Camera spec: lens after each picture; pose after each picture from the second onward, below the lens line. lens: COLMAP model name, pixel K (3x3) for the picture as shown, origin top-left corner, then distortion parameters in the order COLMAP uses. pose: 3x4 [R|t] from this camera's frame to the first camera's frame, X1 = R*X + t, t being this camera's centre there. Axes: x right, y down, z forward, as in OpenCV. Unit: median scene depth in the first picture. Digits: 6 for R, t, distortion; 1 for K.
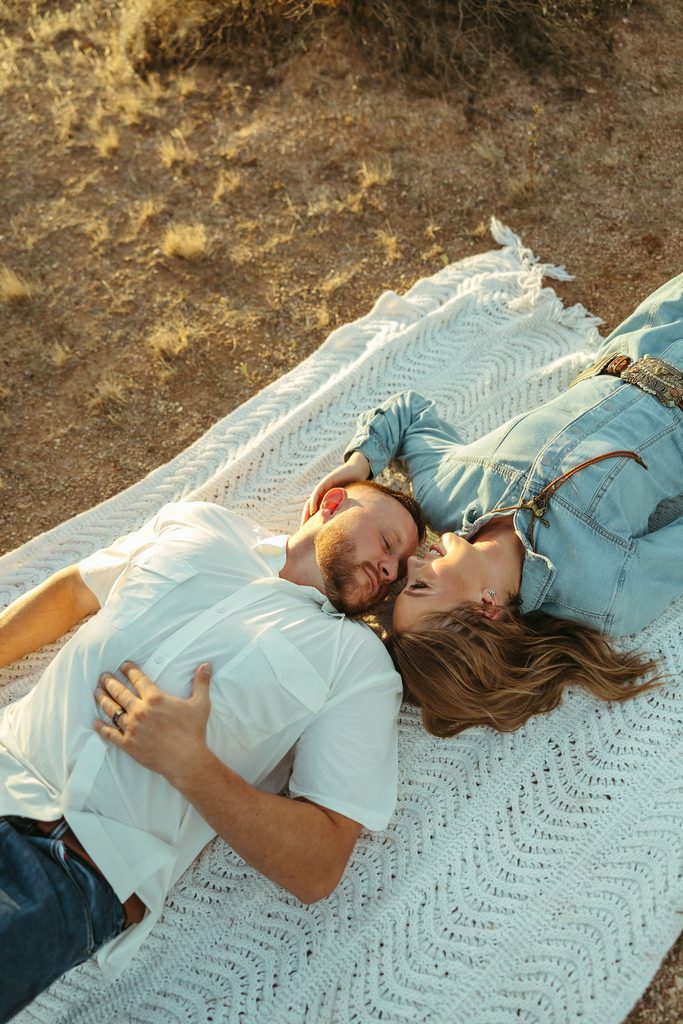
lens RADIAL K [[820.5, 0, 333.6], [0, 820.5, 500.6], [0, 0, 1]] dist [0.004871, -0.002093]
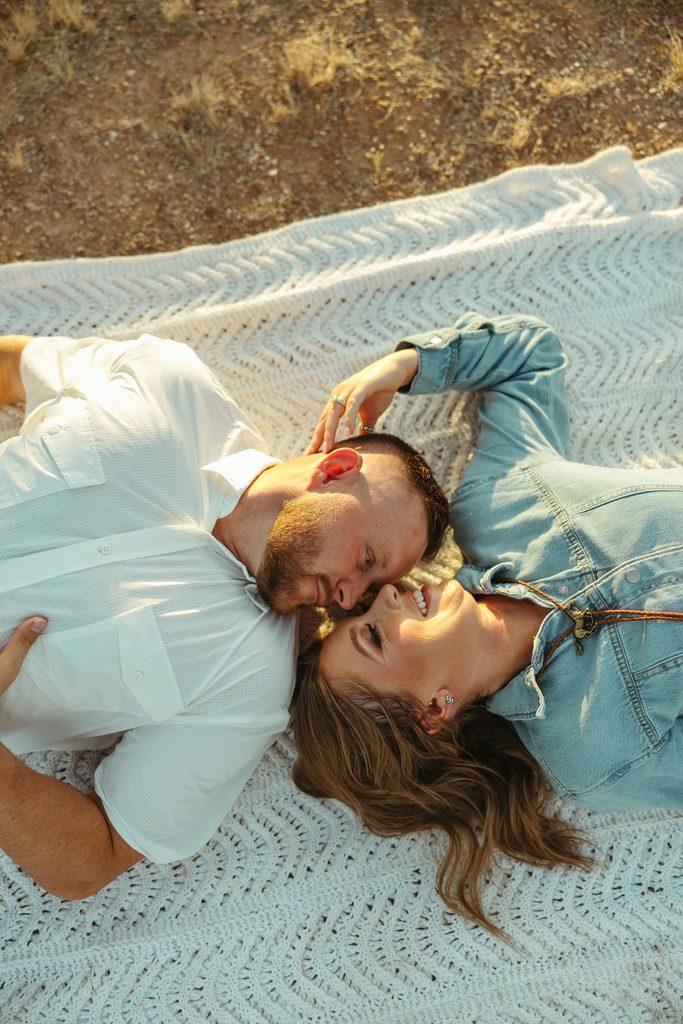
lens RADIAL K [[769.1, 0, 334.4], [0, 769.1, 508.8], [0, 0, 1]] dist [0.006068, -0.003704]
pose [[0.867082, 0.497666, -0.022308, 0.023825], [-0.447686, 0.798081, 0.403292, -0.171538], [0.218509, -0.339700, 0.914799, 0.281180]]
